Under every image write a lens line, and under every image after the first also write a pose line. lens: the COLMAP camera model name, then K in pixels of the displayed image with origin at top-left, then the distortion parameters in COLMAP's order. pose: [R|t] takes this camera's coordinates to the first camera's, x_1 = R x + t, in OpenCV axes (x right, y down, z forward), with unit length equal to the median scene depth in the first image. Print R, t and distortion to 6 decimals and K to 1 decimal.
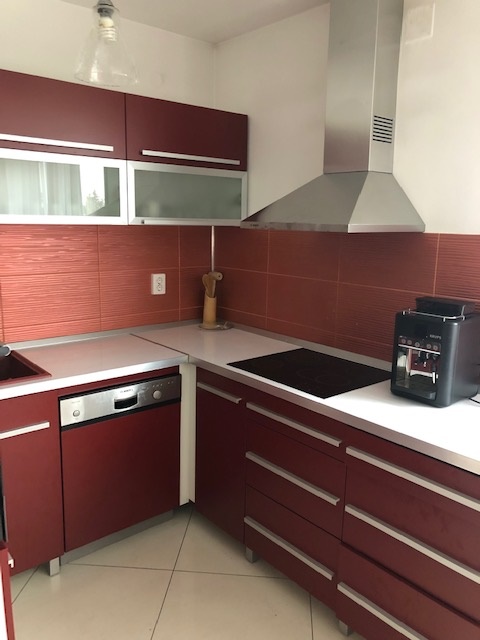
lens RADIAL K [[532.9, 0, 243.8], [0, 532.9, 320.8], [0, 0, 1]] dist [0.040271, -0.024724]
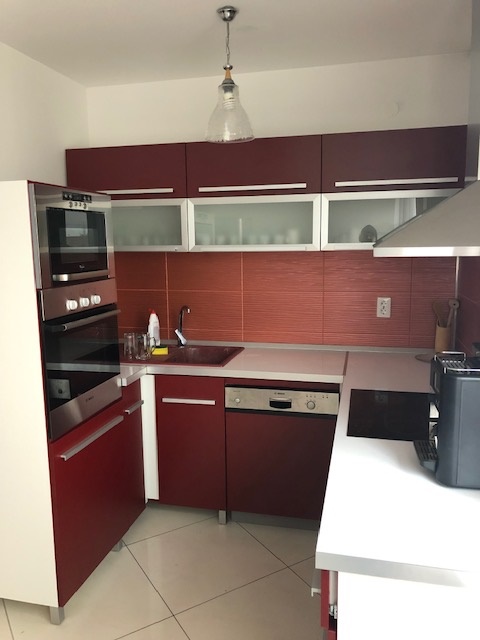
lens RADIAL K [[532.9, 0, 242.3], [0, 532.9, 320.4], [0, 0, 1]] dist [0.040271, -0.024724]
pose [[0.571287, 0.092788, -0.815489, 0.613740], [-0.129738, 0.991306, 0.021906, -0.037883], [0.810432, 0.093285, 0.578358, 0.234484]]
